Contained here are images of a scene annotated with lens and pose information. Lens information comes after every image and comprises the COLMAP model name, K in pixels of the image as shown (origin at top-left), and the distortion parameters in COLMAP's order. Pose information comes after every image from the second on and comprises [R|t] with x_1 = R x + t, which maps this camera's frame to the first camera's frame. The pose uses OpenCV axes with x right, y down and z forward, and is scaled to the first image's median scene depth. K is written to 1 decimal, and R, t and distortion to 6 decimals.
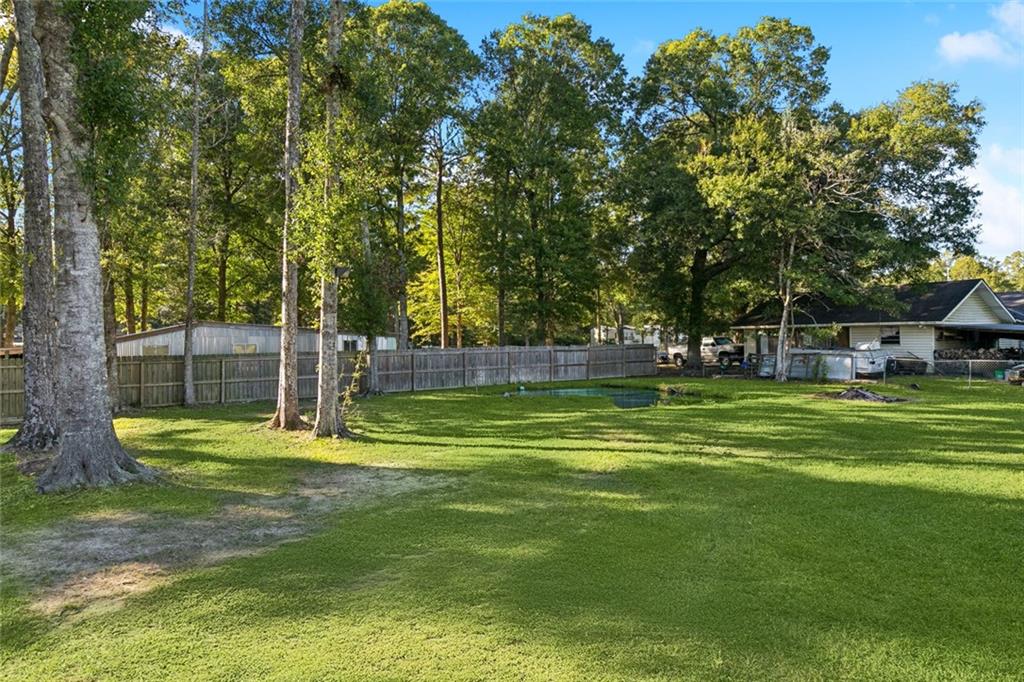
lens RADIAL K [[645.3, 0, 512.0], [0, 645.3, 341.0], [0, 0, 1]] dist [-0.005130, -0.001087]
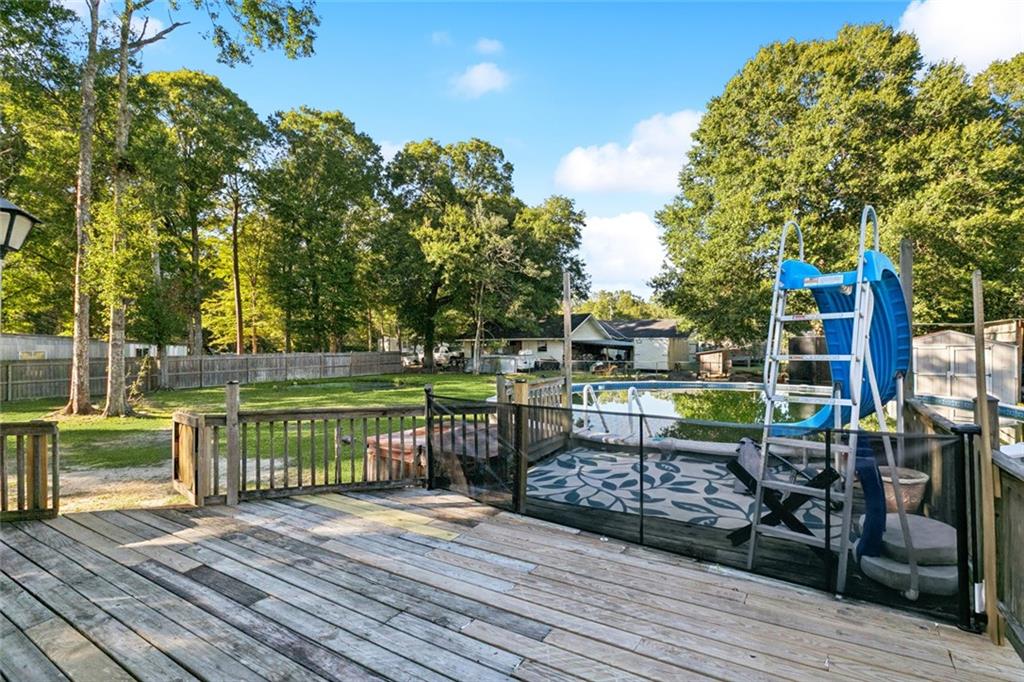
lens RADIAL K [[477.7, 0, 509.7], [0, 477.7, 351.4], [0, 0, 1]] dist [0.001716, 0.000084]
pose [[0.920435, -0.000153, 0.390895, 0.035301], [-0.002067, 0.999984, 0.005259, -0.001295], [-0.390889, -0.005648, 0.920420, -0.108793]]
